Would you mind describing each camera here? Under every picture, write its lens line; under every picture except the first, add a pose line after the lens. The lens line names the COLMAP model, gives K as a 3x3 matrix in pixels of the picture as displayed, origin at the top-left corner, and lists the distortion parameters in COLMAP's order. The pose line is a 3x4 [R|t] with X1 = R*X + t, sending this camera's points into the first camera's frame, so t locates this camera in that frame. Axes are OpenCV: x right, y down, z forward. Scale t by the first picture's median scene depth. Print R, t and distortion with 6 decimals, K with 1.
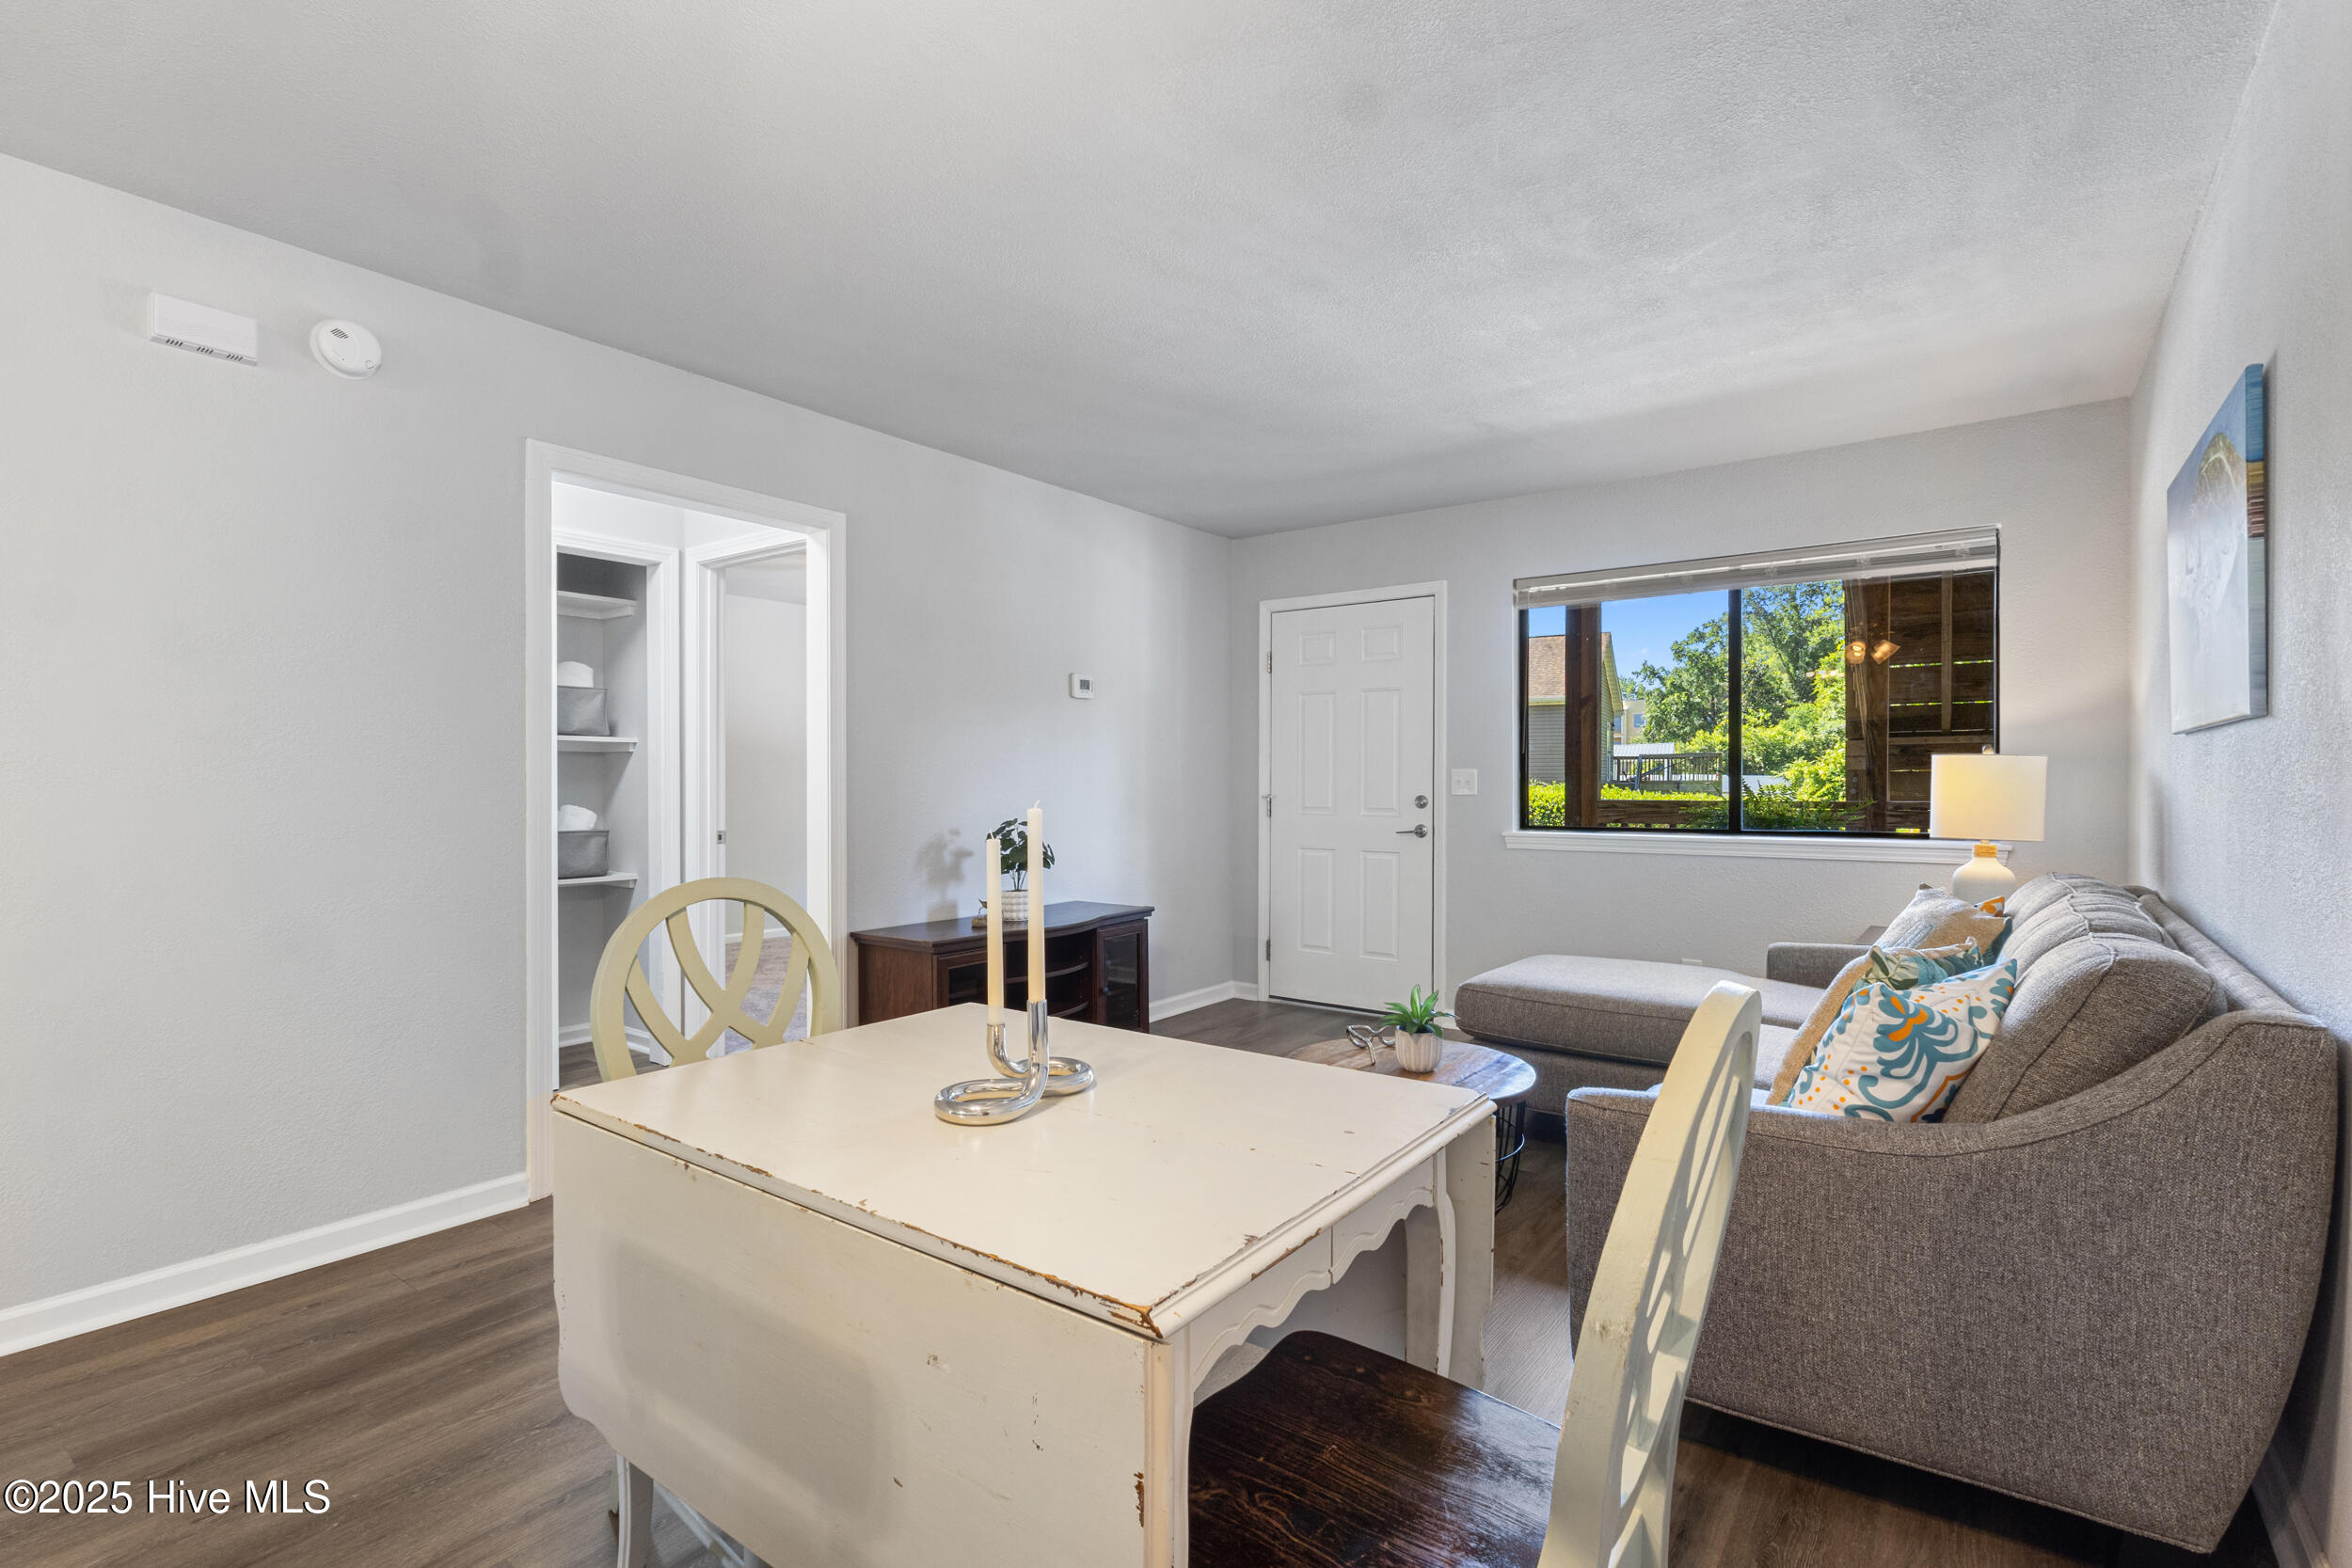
lens RADIAL K [[1099.3, 0, 1176.0], [0, 1099.3, 784.0], [0, 0, 1]] dist [-0.002554, -0.000274]
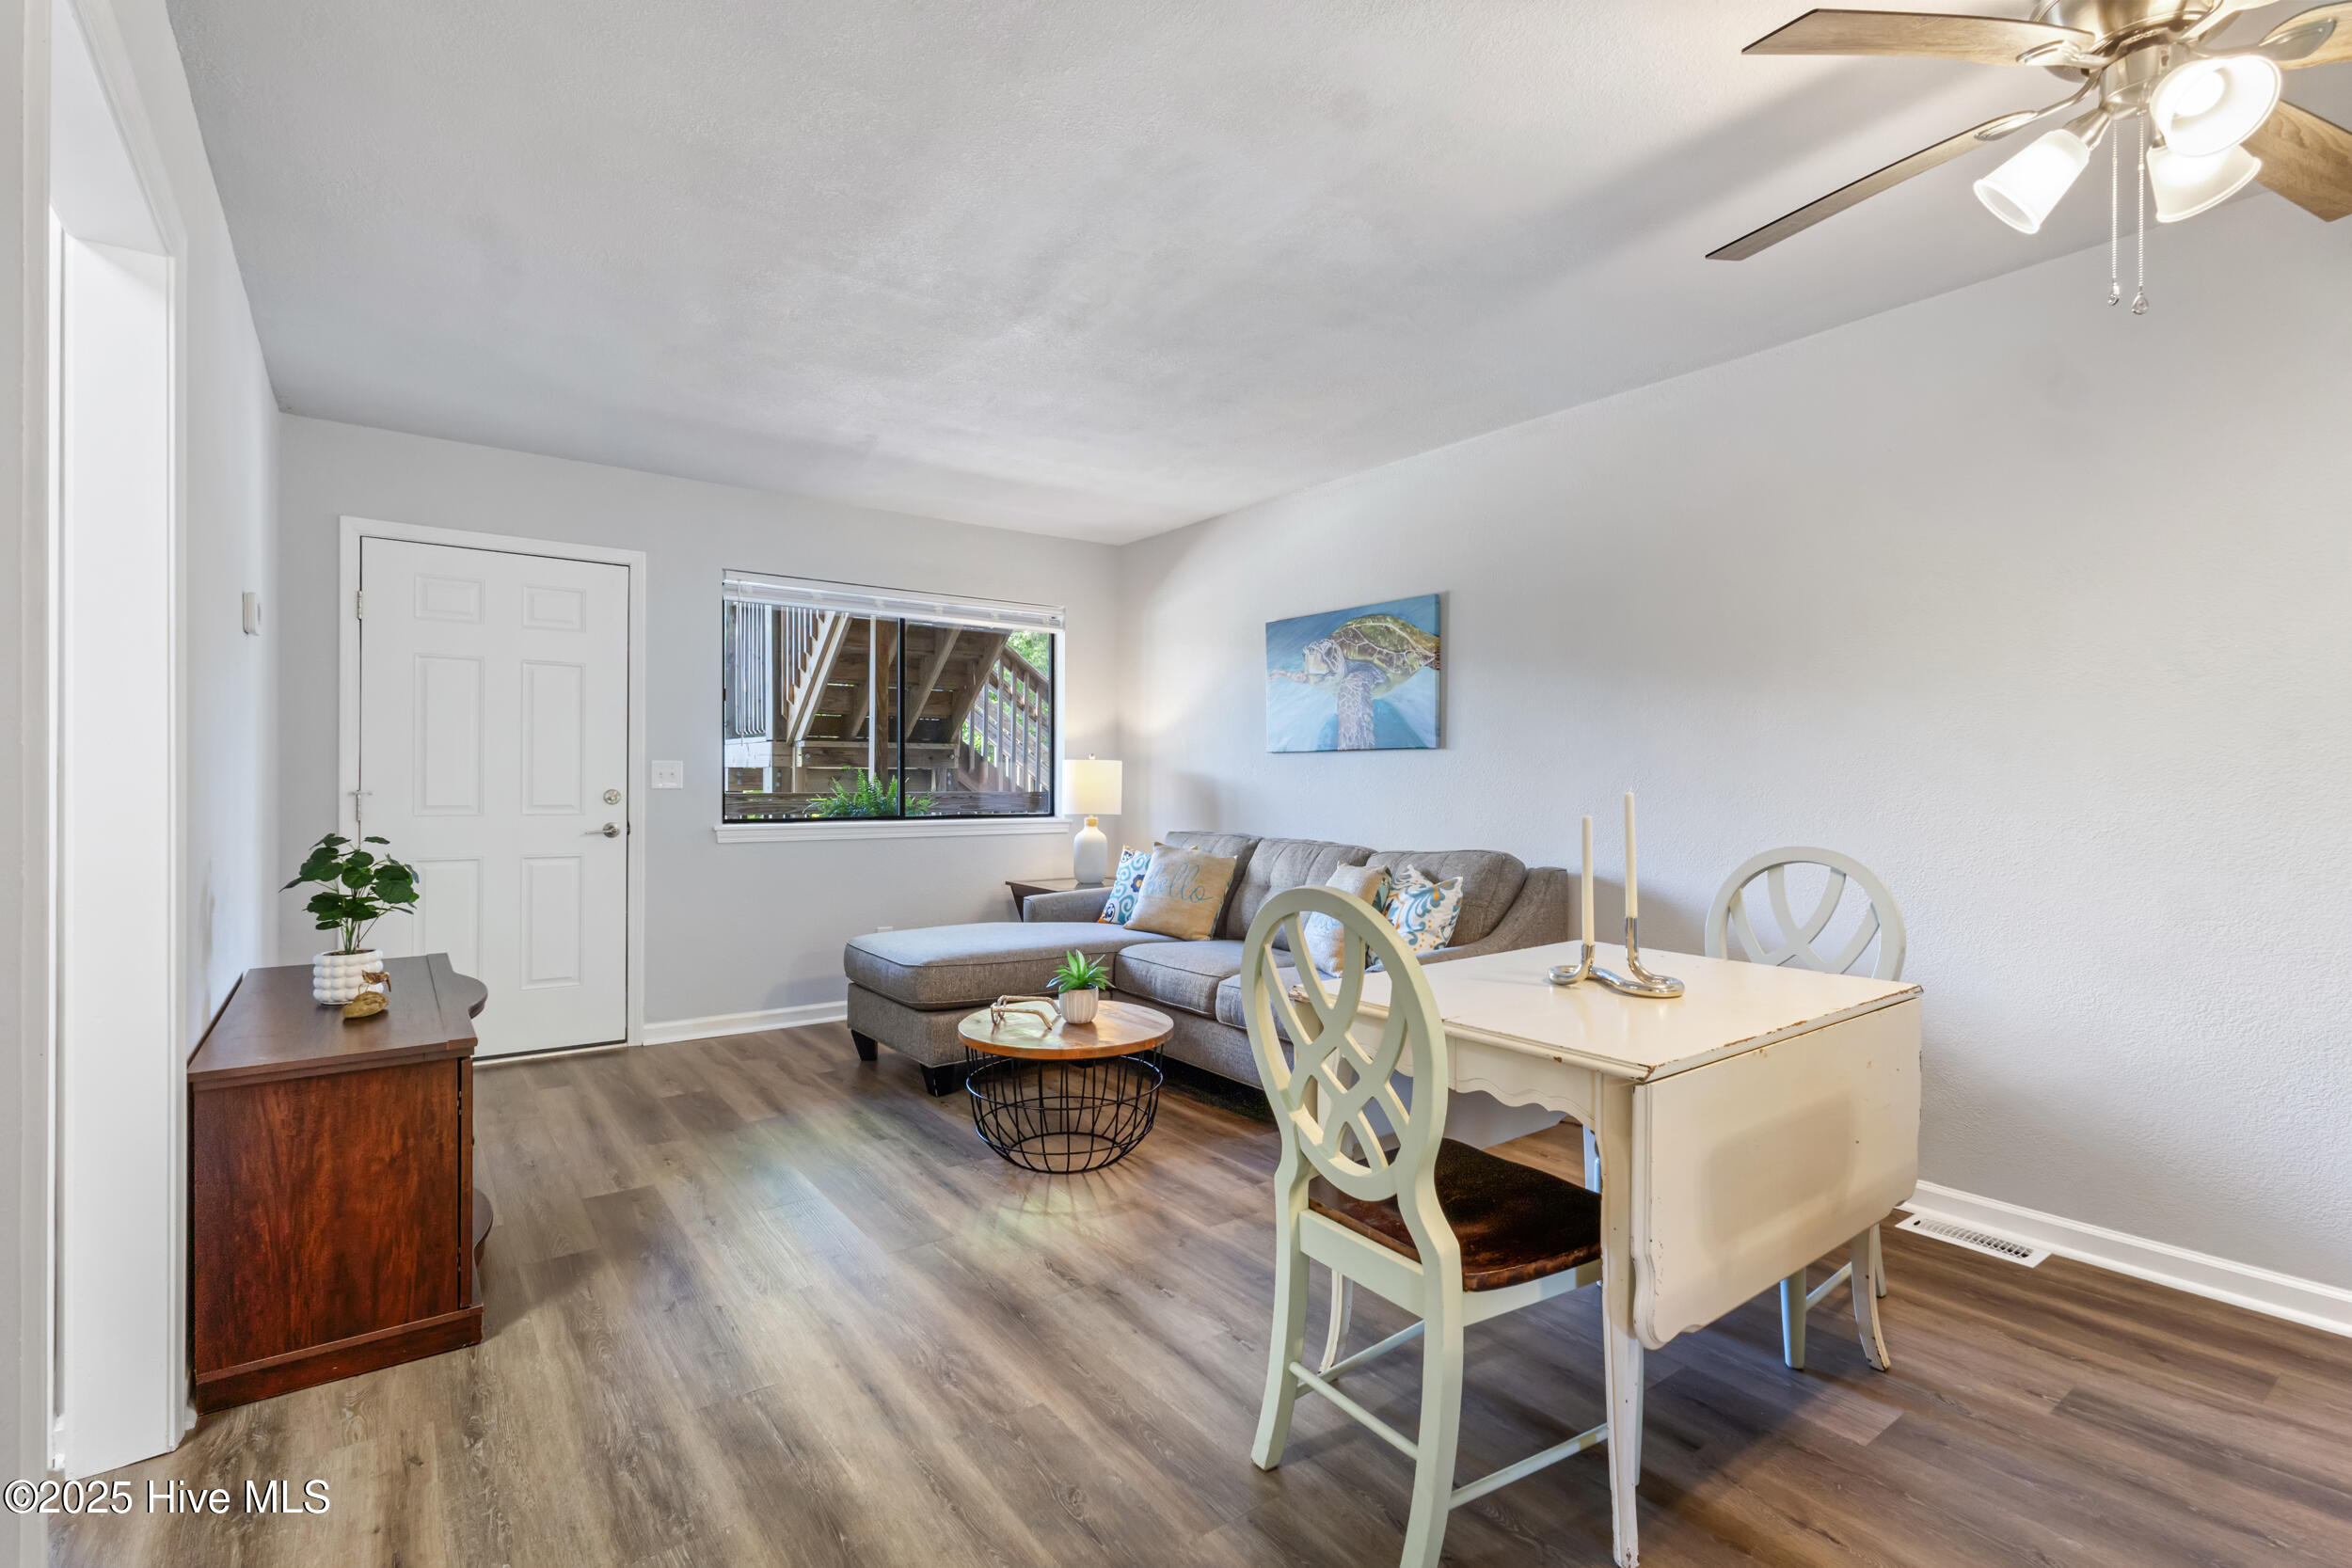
lens RADIAL K [[1093.4, 0, 1169.5], [0, 1093.4, 772.6], [0, 0, 1]] dist [0.001129, 0.000295]
pose [[0.307359, 0.006698, 0.951570, -0.580162], [-0.002388, 0.999978, -0.006267, 0.000975], [-0.951591, -0.000346, 0.307368, 0.371635]]
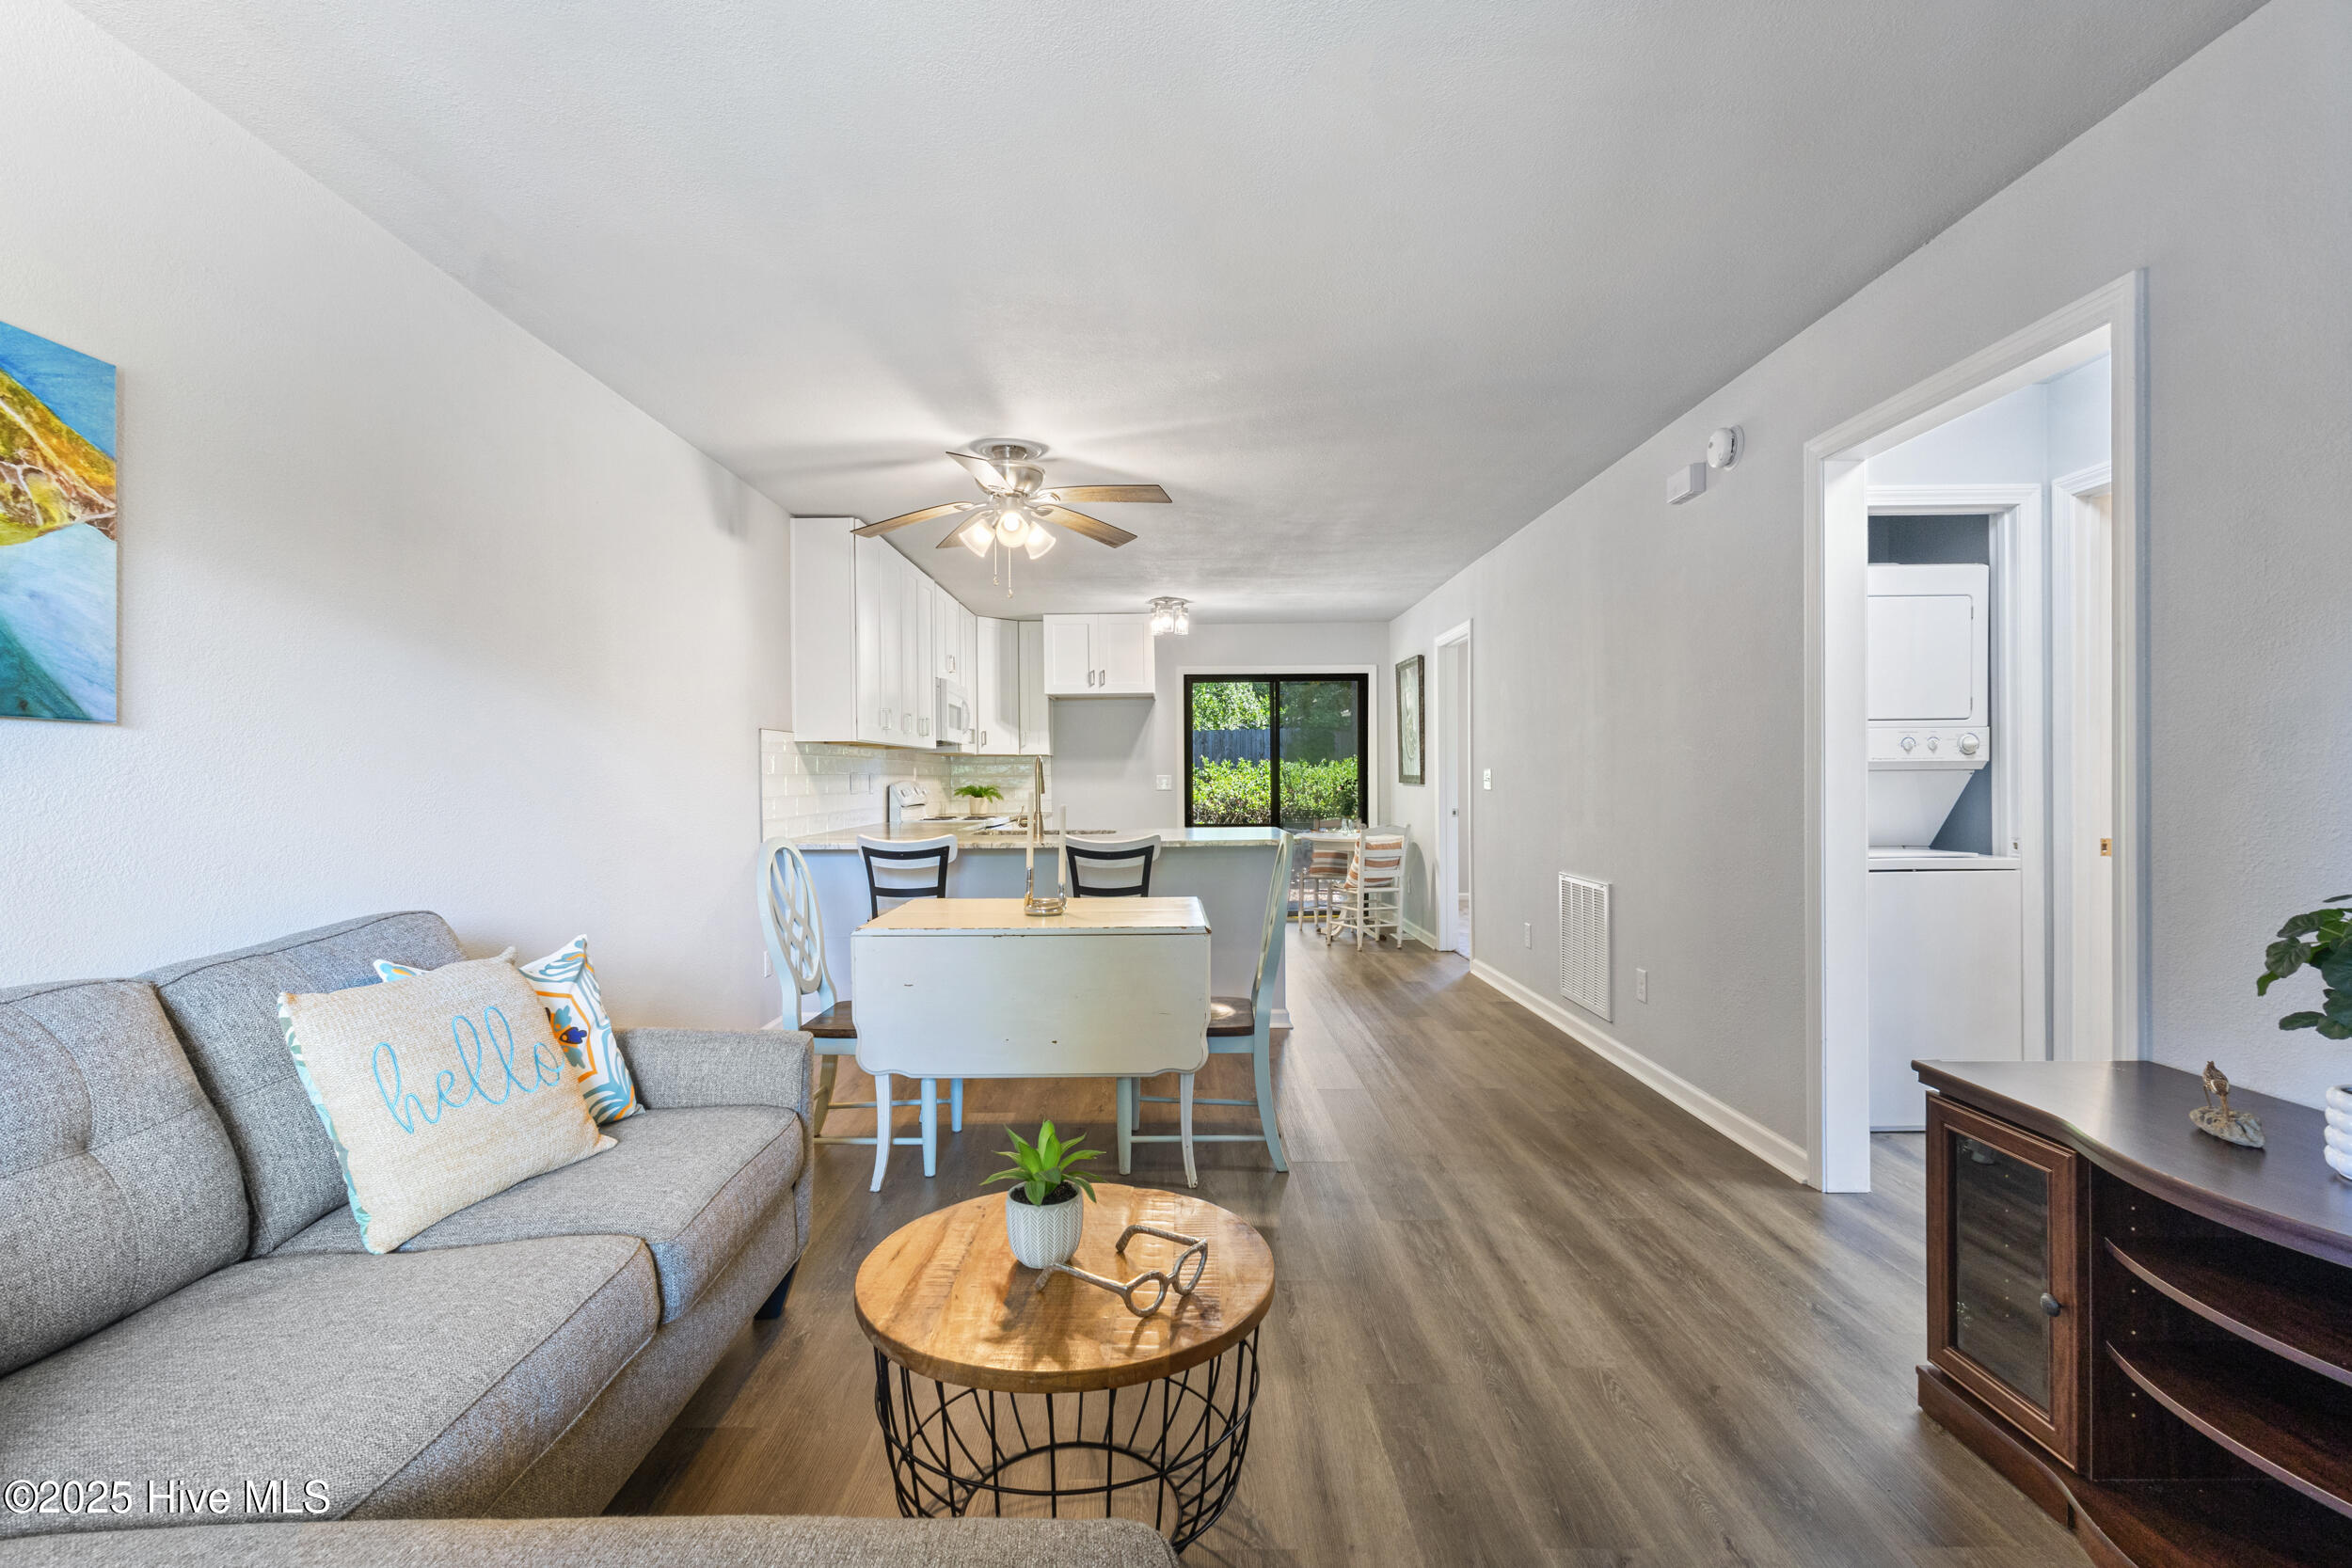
lens RADIAL K [[1090.5, 0, 1176.0], [0, 1090.5, 784.0], [0, 0, 1]] dist [0.009360, 0.000144]
pose [[-0.808832, 0.009117, -0.587970, 0.292081], [0.006604, 0.999958, 0.006421, -0.003243], [0.588003, 0.001310, -0.808857, 0.996625]]
